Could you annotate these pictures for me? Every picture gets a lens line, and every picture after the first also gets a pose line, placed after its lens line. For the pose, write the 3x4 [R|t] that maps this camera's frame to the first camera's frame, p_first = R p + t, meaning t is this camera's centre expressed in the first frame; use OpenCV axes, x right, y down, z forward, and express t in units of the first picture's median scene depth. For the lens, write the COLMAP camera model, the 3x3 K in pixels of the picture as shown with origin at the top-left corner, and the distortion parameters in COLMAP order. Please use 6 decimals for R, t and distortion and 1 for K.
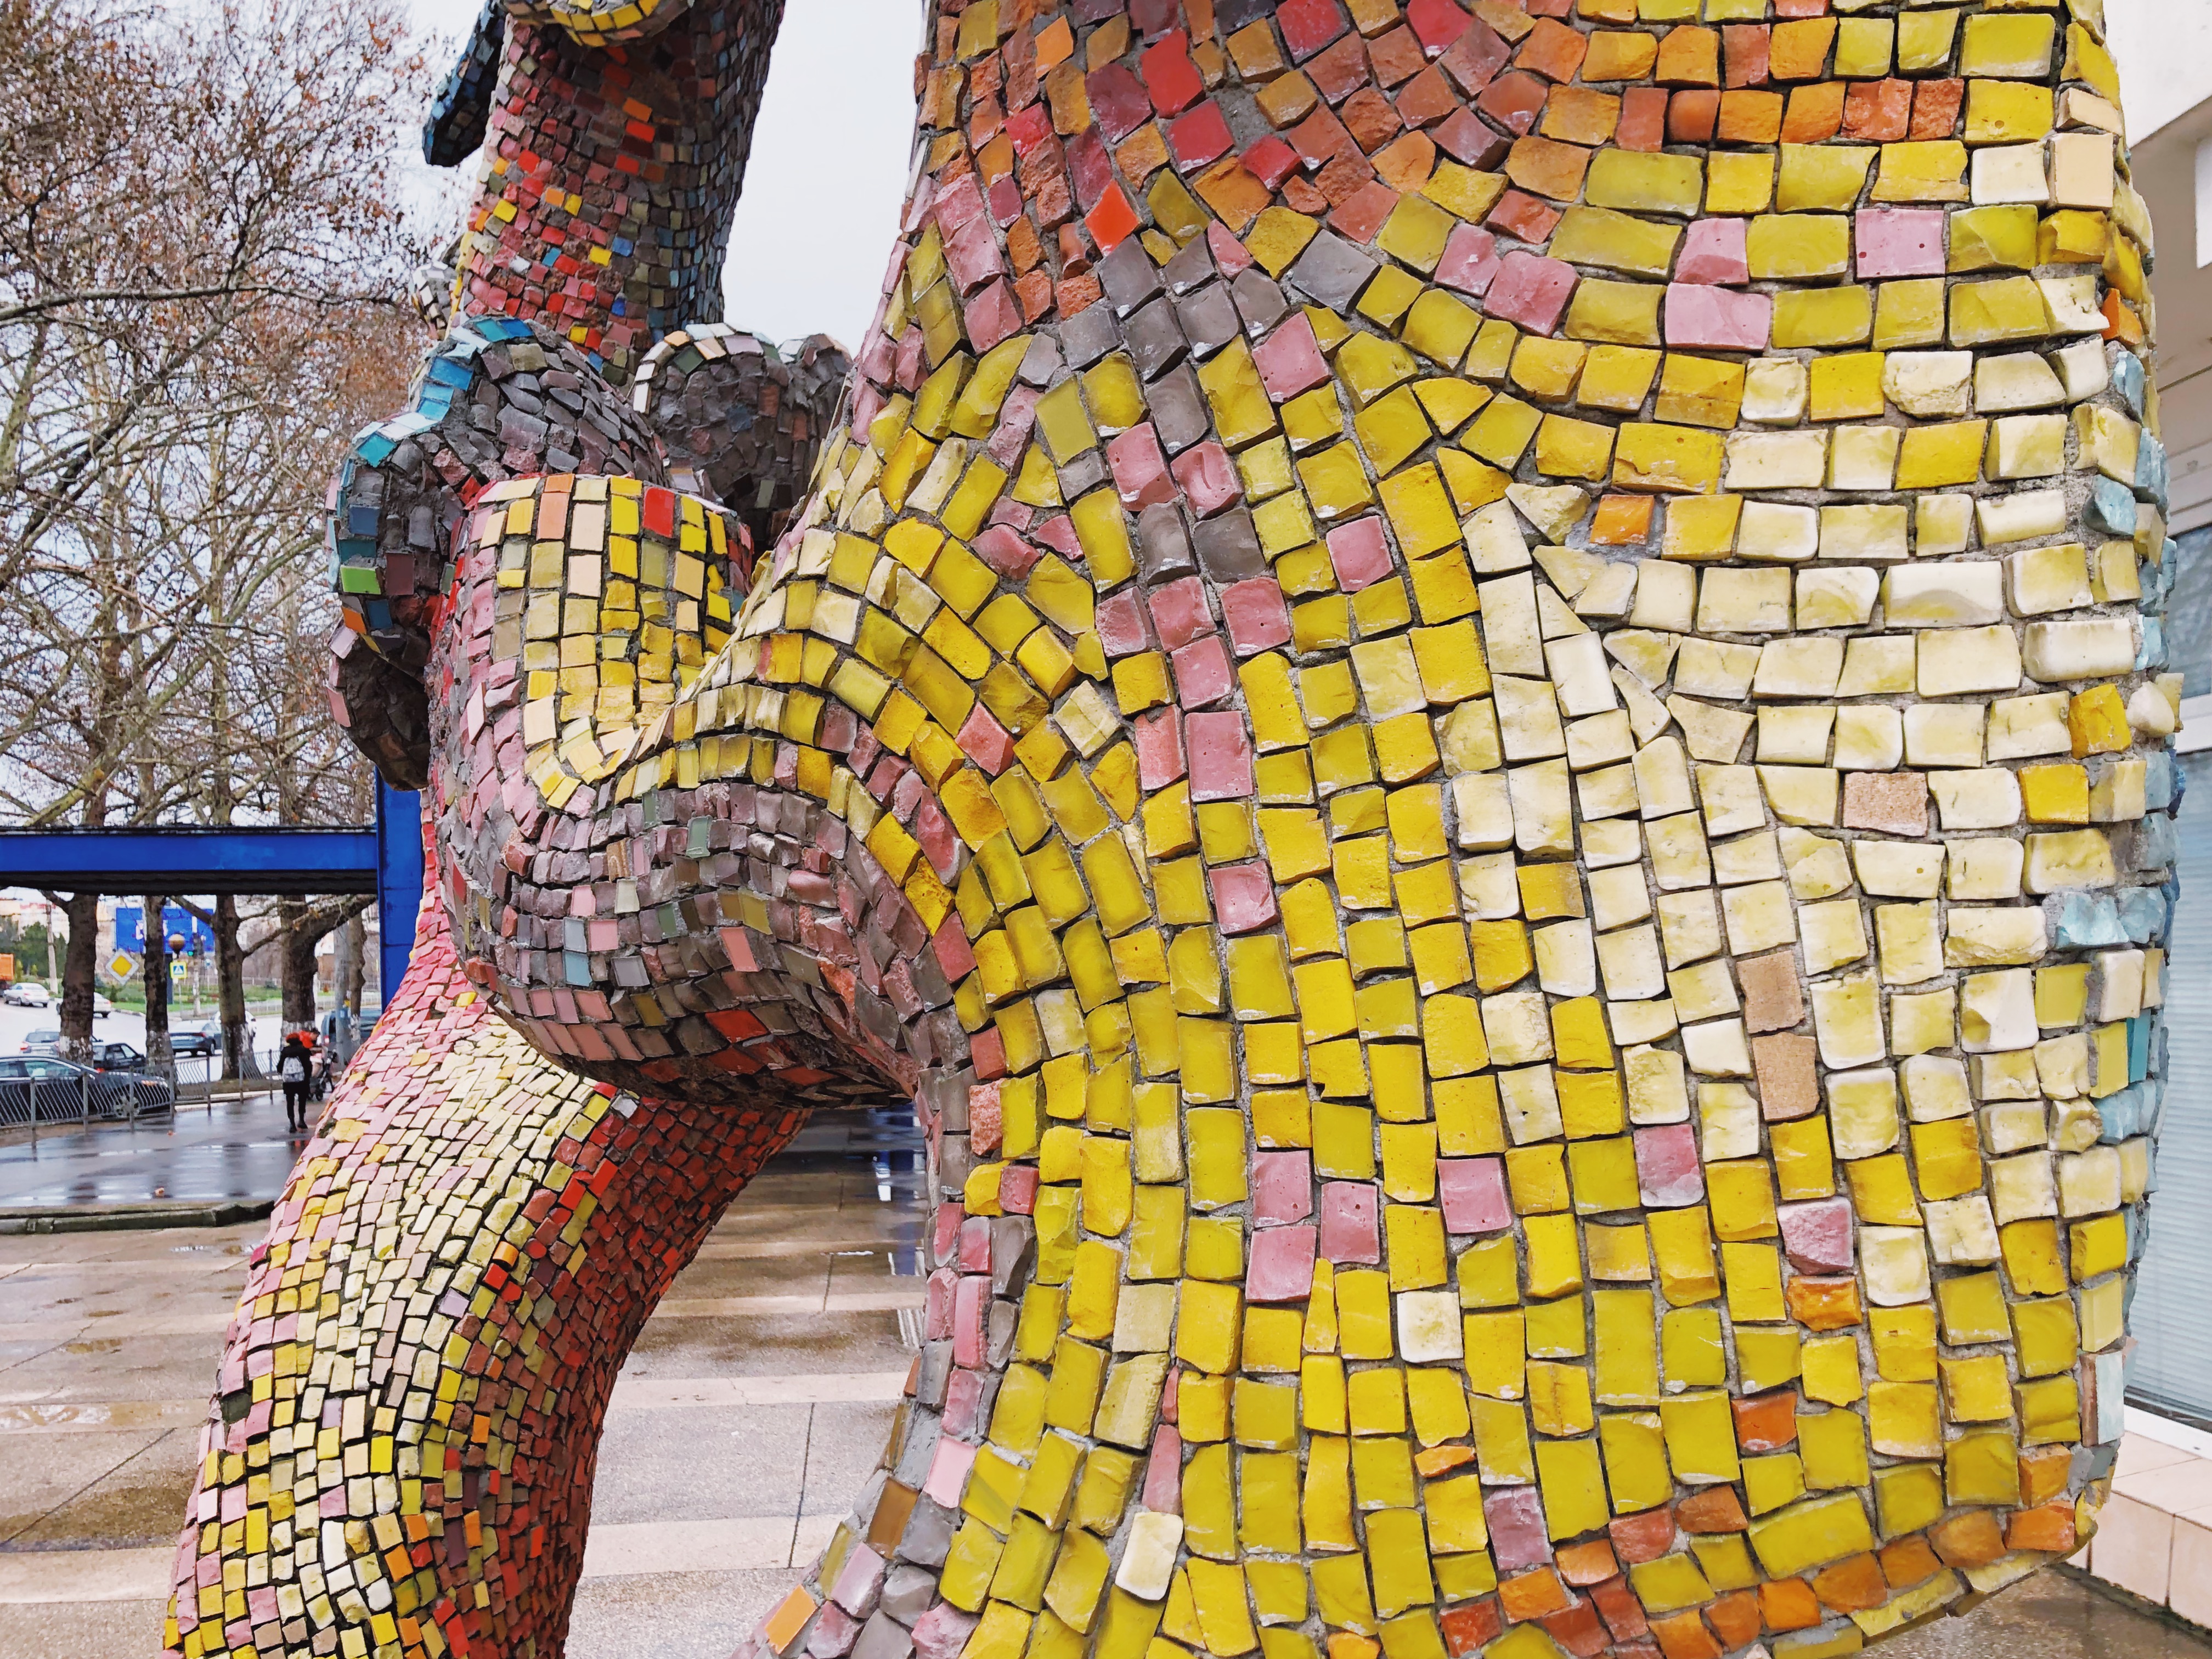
lens RADIAL K [[1957.0, 0, 1035.8], [0, 1957.0, 1026.3], [0, 0, 1]] dist [-0.007469, 0.016595]
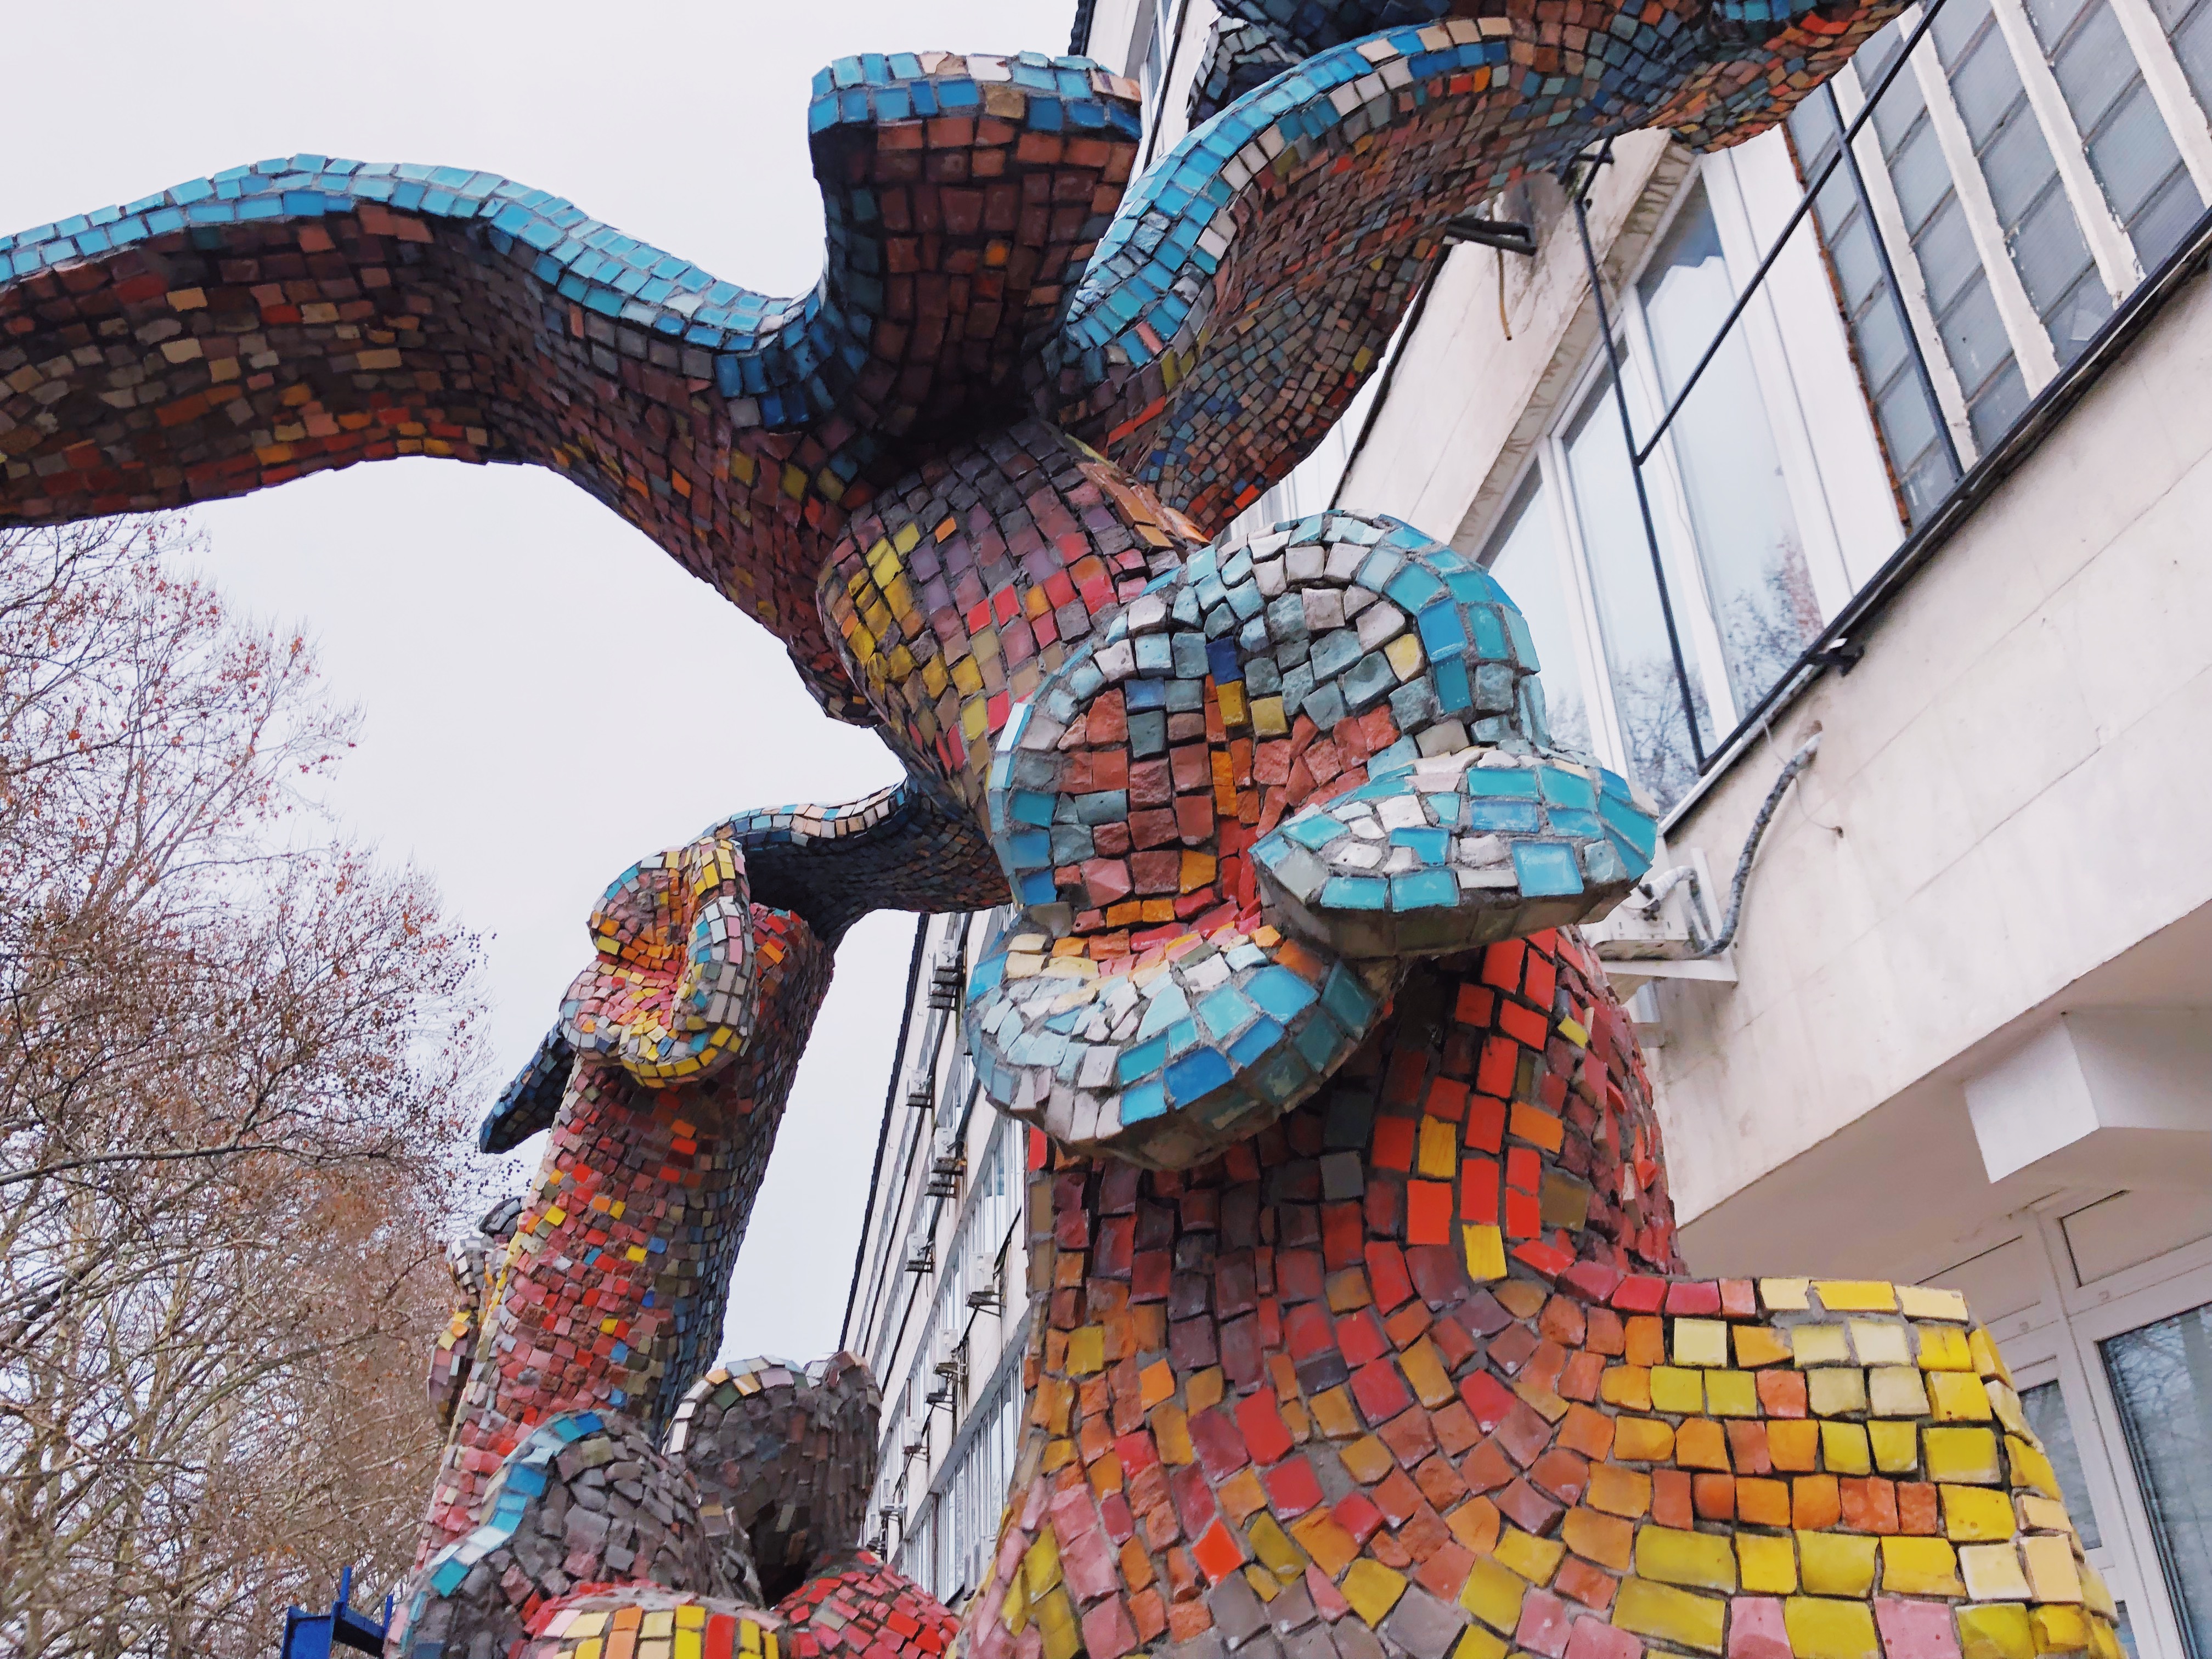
lens RADIAL K [[1834.9, 0, 1102.8], [0, 1834.9, 803.2], [0, 0, 1]] dist [0.011299, -0.011927]
pose [[0.997463, 0.016667, 0.069213, -0.101889], [0.020801, 0.861556, -0.507236, -0.230893], [-0.068085, 0.507388, 0.859024, -0.126793]]
